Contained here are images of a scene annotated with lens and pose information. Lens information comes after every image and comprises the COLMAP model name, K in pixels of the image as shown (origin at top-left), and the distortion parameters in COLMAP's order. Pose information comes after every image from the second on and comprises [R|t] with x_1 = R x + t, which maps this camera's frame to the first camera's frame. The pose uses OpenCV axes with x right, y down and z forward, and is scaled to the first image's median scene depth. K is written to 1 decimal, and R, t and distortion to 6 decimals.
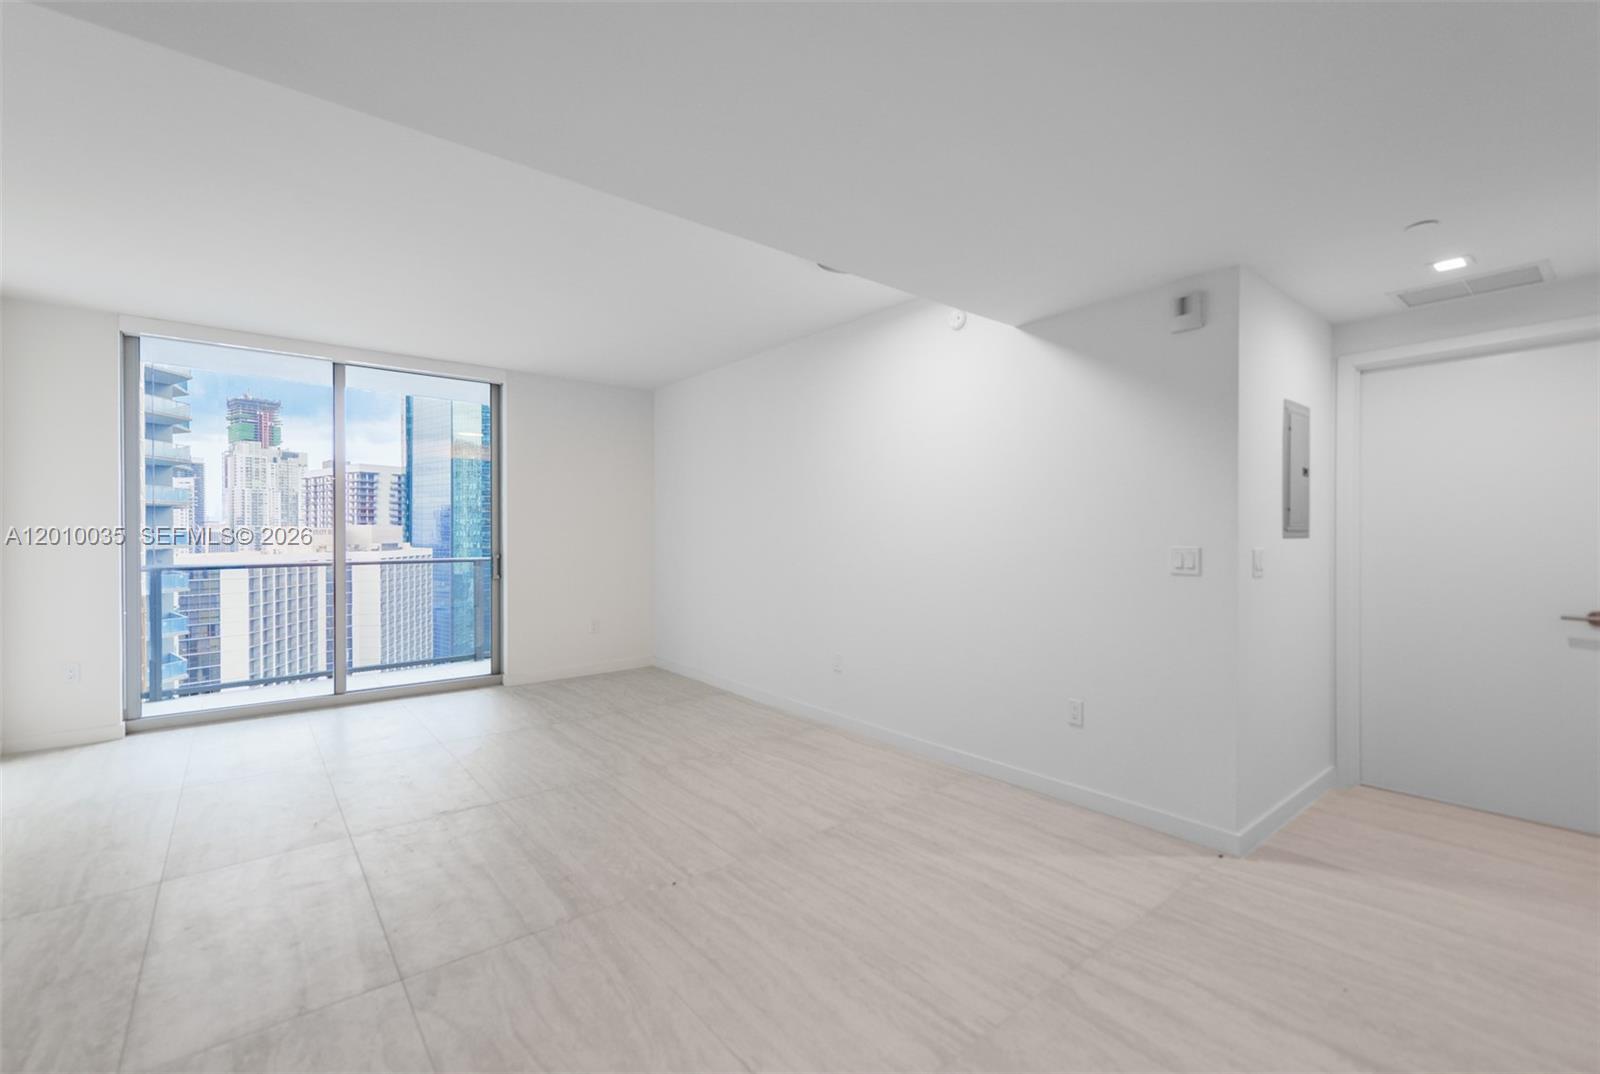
lens RADIAL K [[733.6, 0, 798.6], [0, 733.6, 531.2], [0, 0, 1]] dist [0.020311, -0.000011]
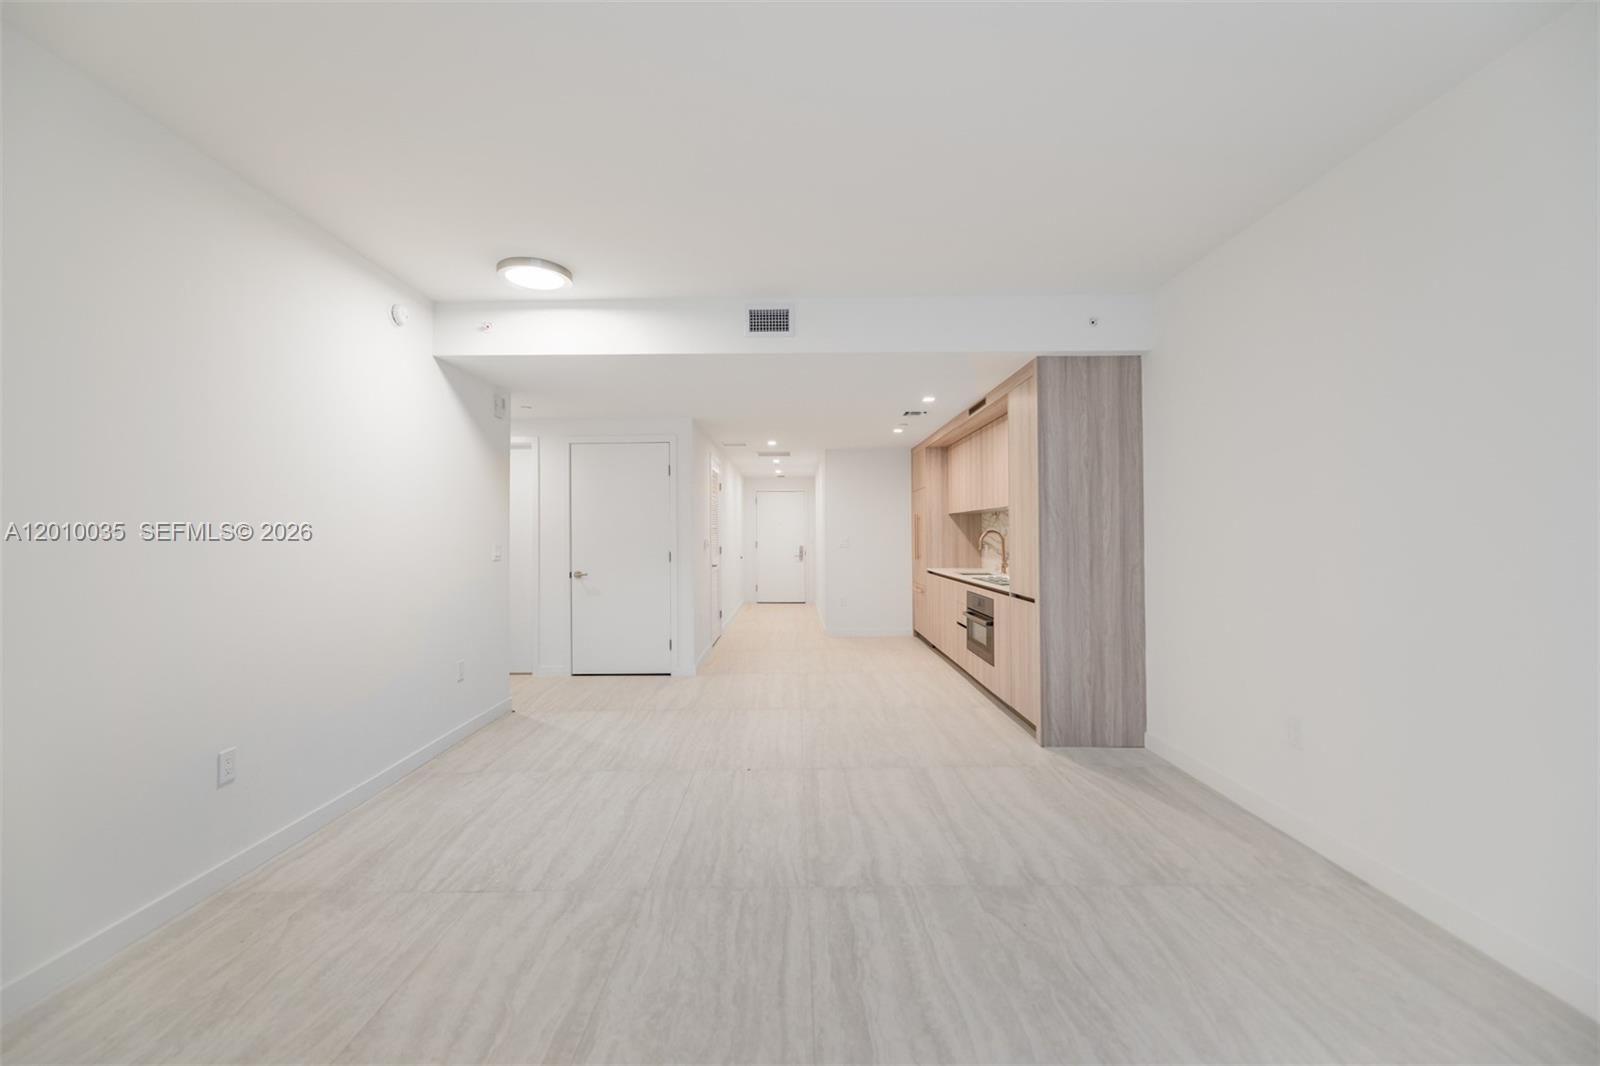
lens RADIAL K [[643.0, 0, 791.9], [0, 643.0, 525.9], [0, 0, 1]] dist [0.002223, -0.002637]
pose [[-0.788318, 0.011324, 0.615164, -0.764803], [0.003044, 0.999890, -0.014504, 0.001115], [-0.615261, -0.009562, -0.788265, 1.449467]]
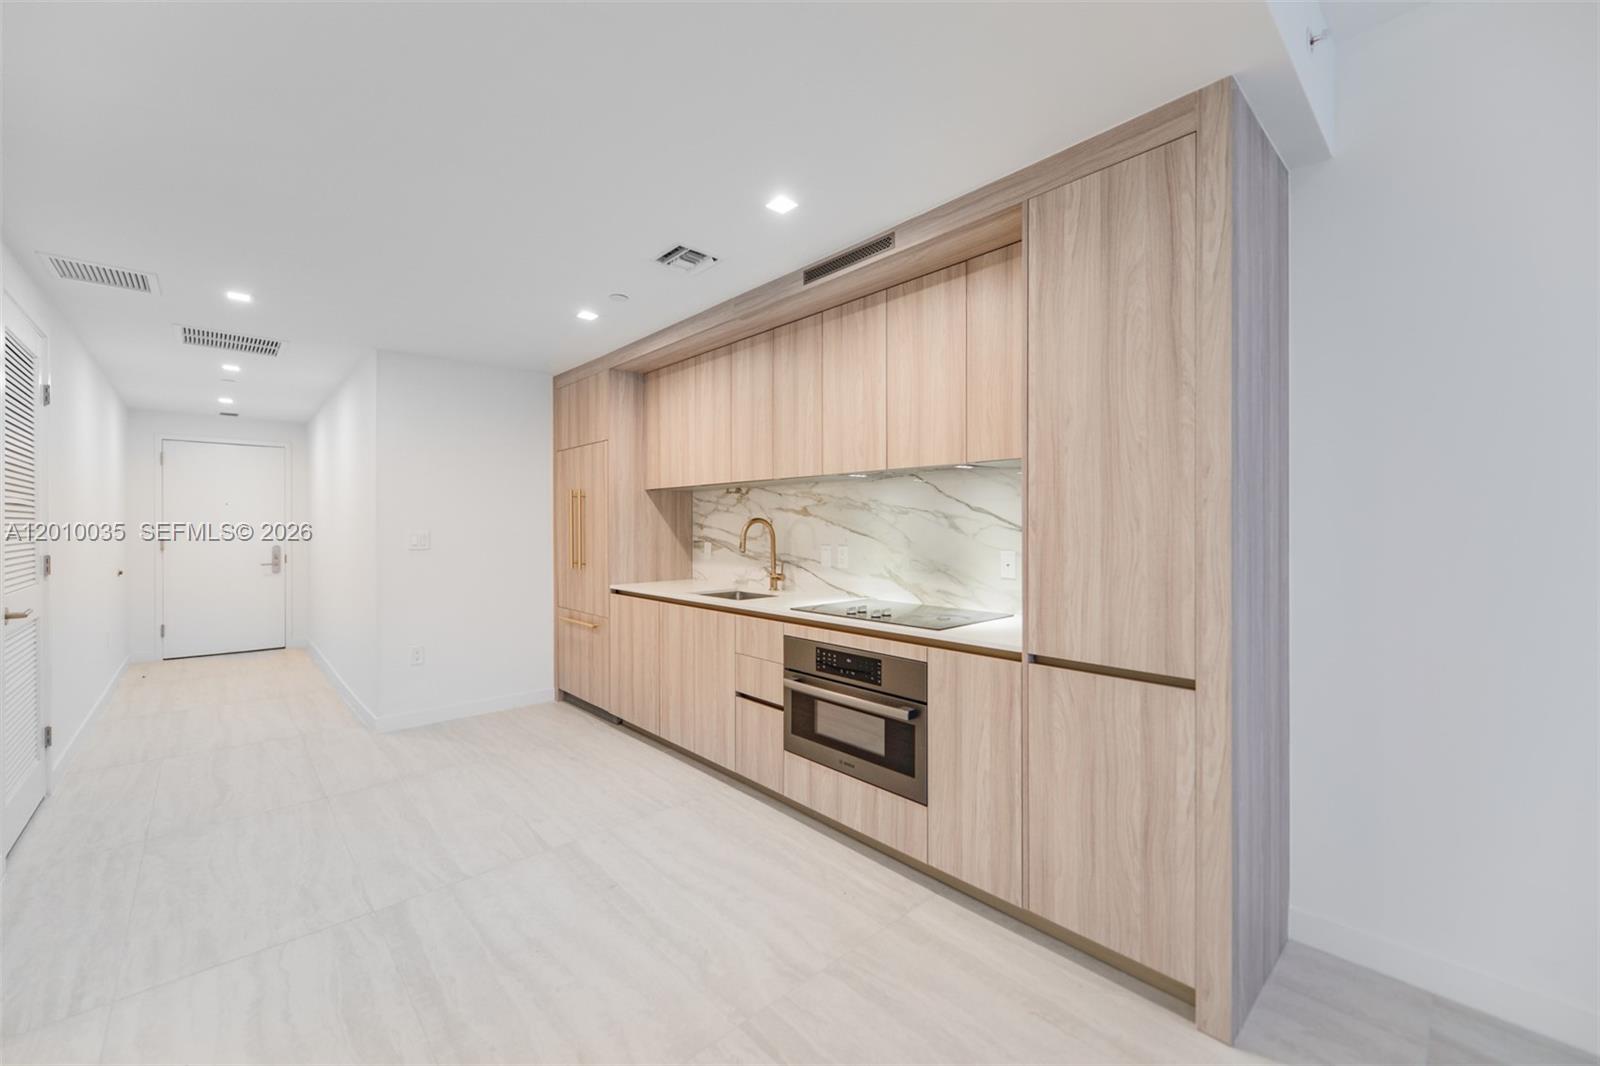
lens RADIAL K [[643.0, 0, 798.6], [0, 643.0, 527.9], [0, 0, 1]] dist [0.002223, -0.002637]
pose [[-0.996720, 0.003316, -0.080865, -0.118592], [0.002995, 0.999987, 0.004092, 0.001828], [0.080877, 0.003836, -0.996717, 0.771671]]
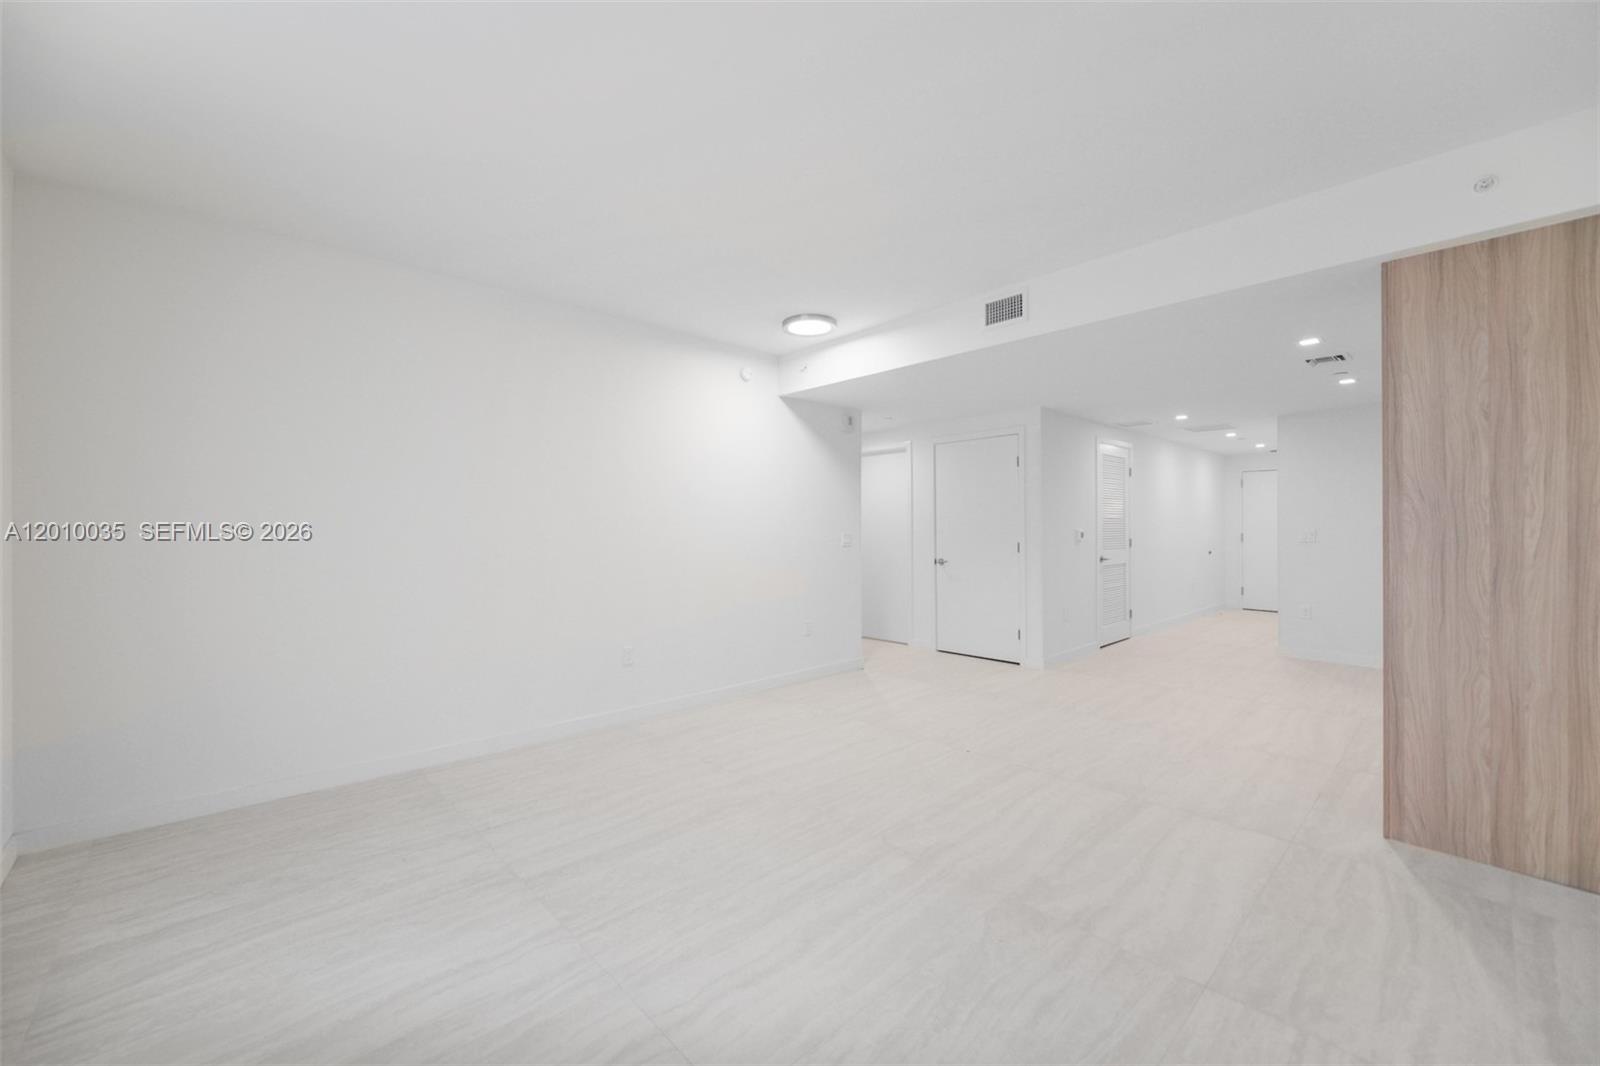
lens RADIAL K [[643.0, 0, 785.0], [0, 643.0, 528.1], [0, 0, 1]] dist [0.002223, -0.002637]
pose [[-0.076077, -0.001714, 0.997101, -1.098480], [0.003619, 0.999991, 0.001995, -0.000796], [-0.997095, 0.003761, -0.076070, 1.087816]]
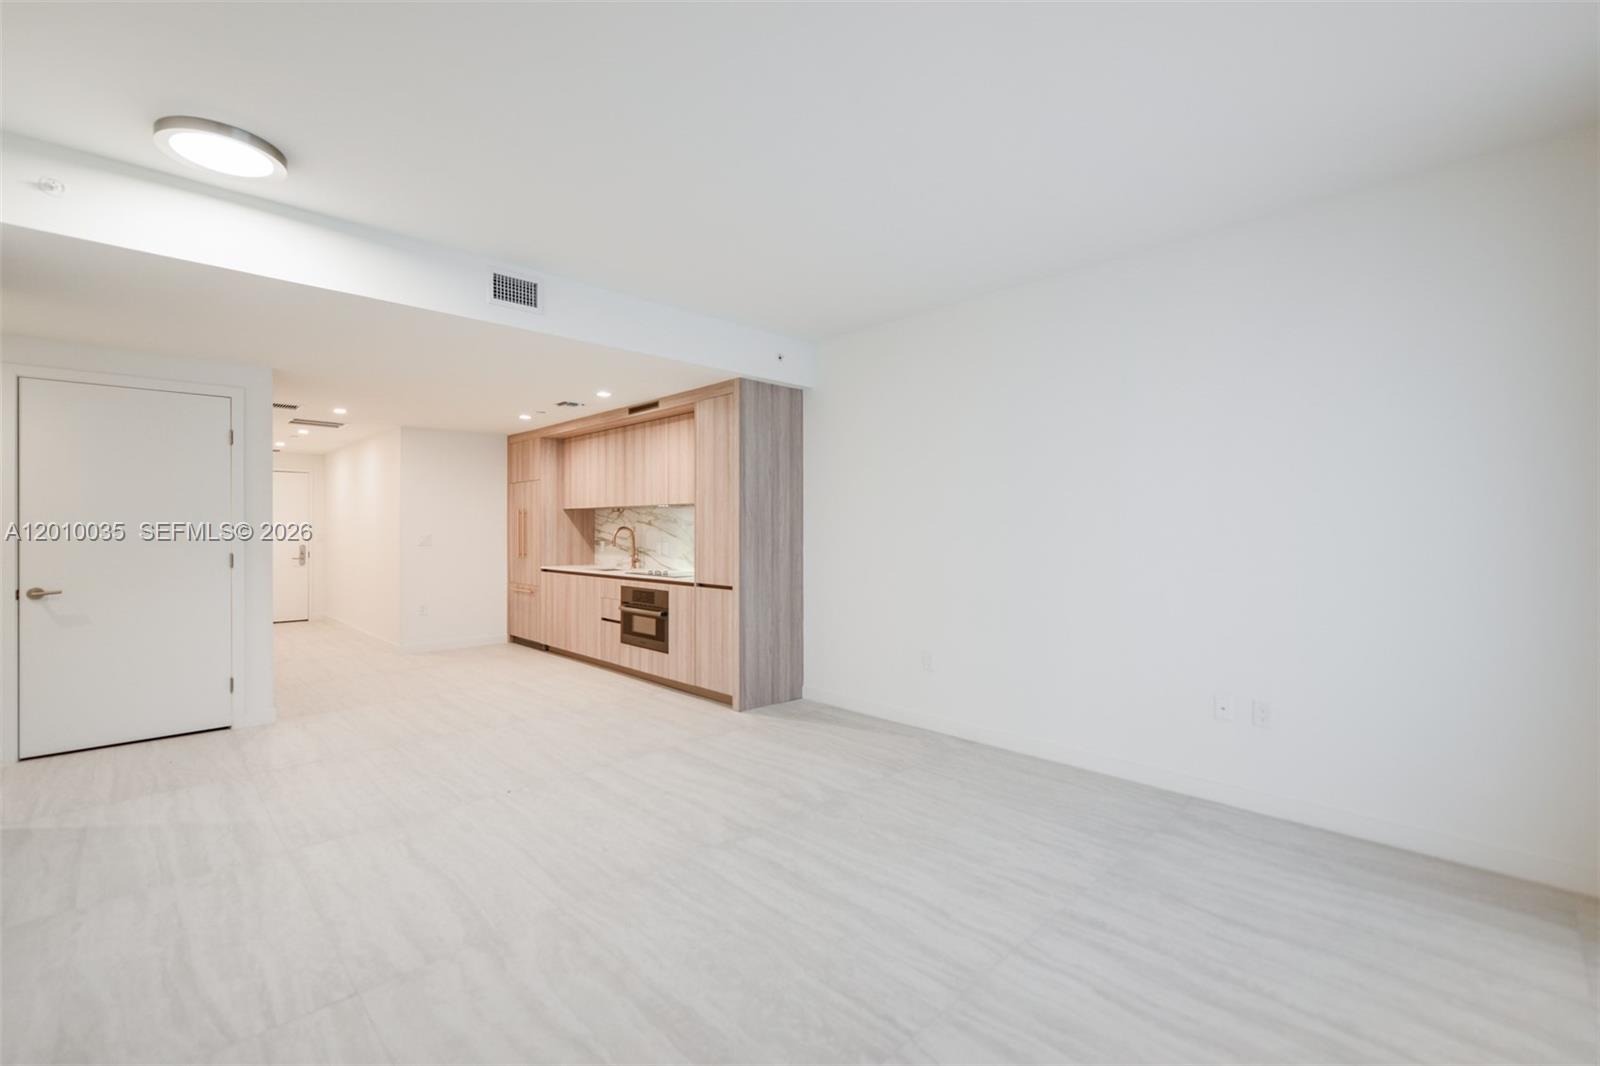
lens RADIAL K [[689.4, 0, 801.6], [0, 689.4, 532.1], [0, 0, 1]] dist [0.012086, -0.001760]
pose [[-0.994086, 0.000151, -0.108594, -0.411526], [-0.000018, 0.999999, 0.001557, 0.001791], [0.108594, 0.001550, -0.994085, 1.690348]]
